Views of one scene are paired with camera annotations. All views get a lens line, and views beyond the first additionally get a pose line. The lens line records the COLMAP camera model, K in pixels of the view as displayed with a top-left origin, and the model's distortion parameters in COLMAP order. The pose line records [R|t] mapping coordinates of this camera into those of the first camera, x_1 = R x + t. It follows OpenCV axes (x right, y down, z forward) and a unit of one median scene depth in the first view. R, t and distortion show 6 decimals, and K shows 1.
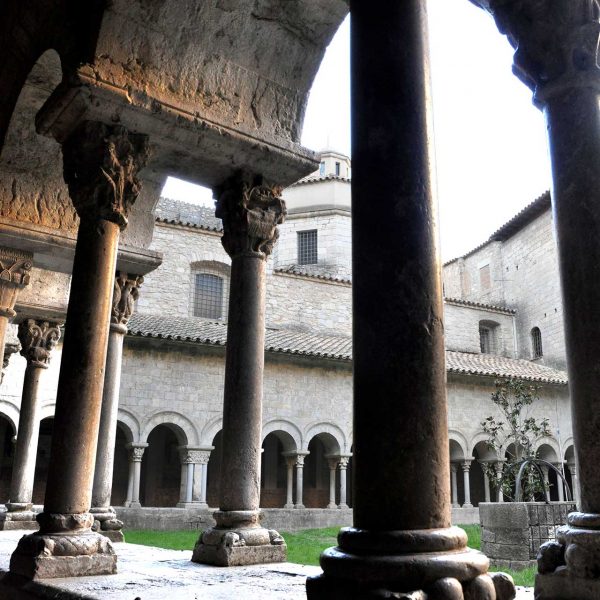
lens RADIAL K [[615.4, 0, 300.0], [0, 615.4, 300.0], [0, 0, 1]] dist [-0.109038, 0.085614]
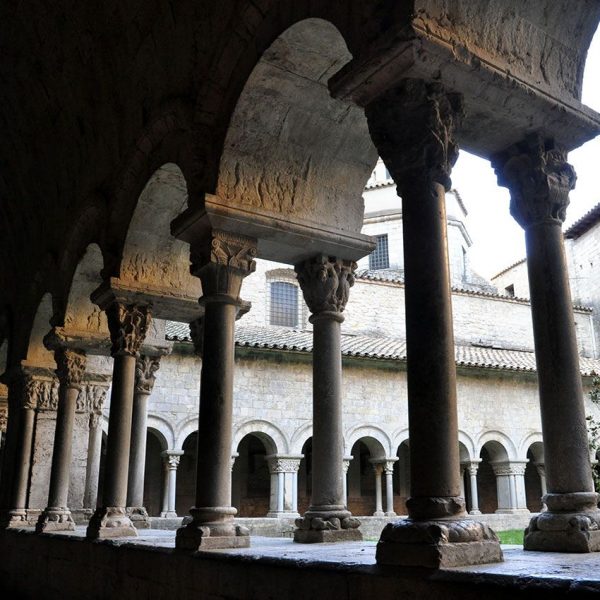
lens RADIAL K [[615.4, 0, 300.0], [0, 615.4, 300.0], [0, 0, 1]] dist [-0.109038, 0.085614]
pose [[0.997313, -0.034715, -0.064510, -0.299938], [0.033511, 0.999245, -0.019641, 0.037863], [0.065143, 0.017426, 0.997724, 0.036562]]
